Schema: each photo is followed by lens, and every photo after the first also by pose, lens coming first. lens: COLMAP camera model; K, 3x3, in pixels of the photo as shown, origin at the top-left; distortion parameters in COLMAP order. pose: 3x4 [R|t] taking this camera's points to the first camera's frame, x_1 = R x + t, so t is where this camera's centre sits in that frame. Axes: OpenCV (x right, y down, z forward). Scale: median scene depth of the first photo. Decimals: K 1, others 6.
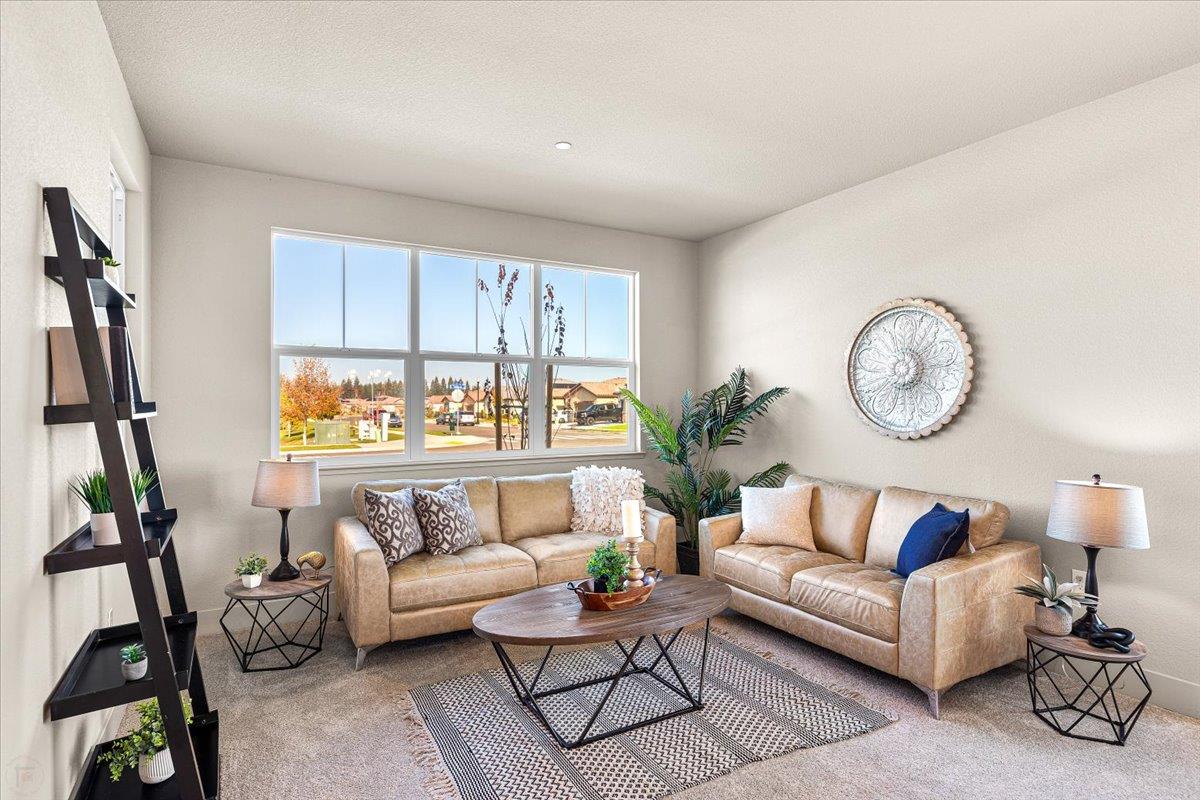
lens RADIAL K [[619.1, 0, 599.0], [0, 619.1, 399.6], [0, 0, 1]] dist [-0.010441, 0.002267]
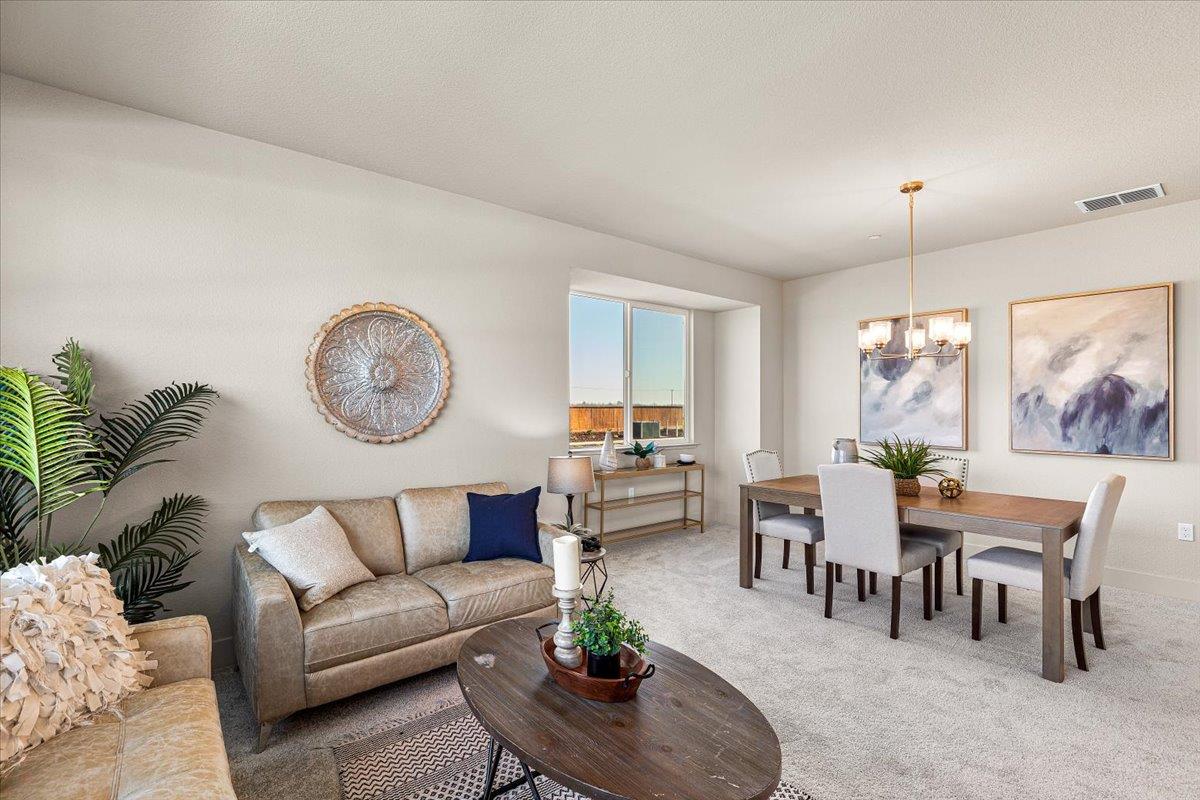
lens RADIAL K [[535.4, 0, 600.6], [0, 535.4, 411.0], [0, 0, 1]] dist [-0.001922, -0.000523]
pose [[-0.164659, -0.002675, 0.986347, -0.455176], [-0.007395, 0.999972, 0.001477, 0.008202], [-0.986323, -0.007051, -0.164674, 0.848278]]
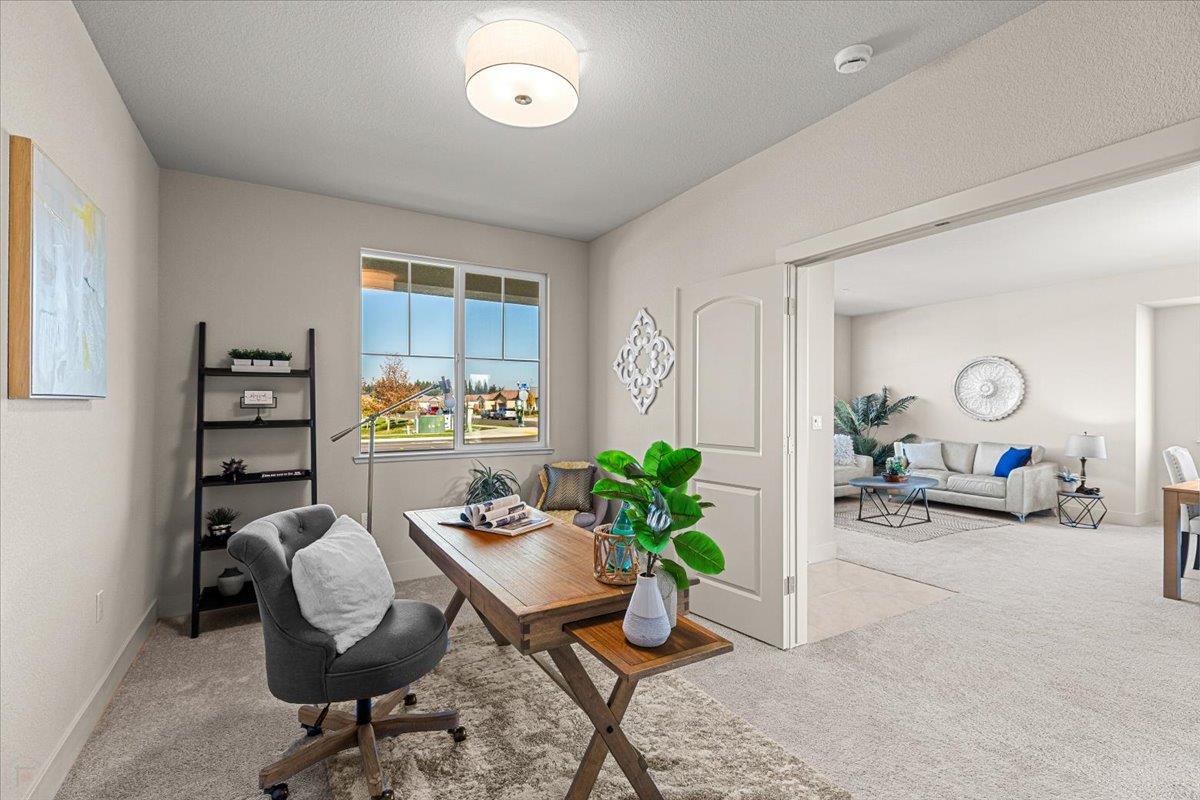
lens RADIAL K [[535.4, 0, 602.6], [0, 535.4, 400.8], [0, 0, 1]] dist [-0.001922, -0.000523]
pose [[0.999863, 0.008690, 0.014106, -0.940082], [-0.008734, 0.999957, 0.003030, -0.000768], [-0.014079, -0.003152, 0.999896, -0.916766]]
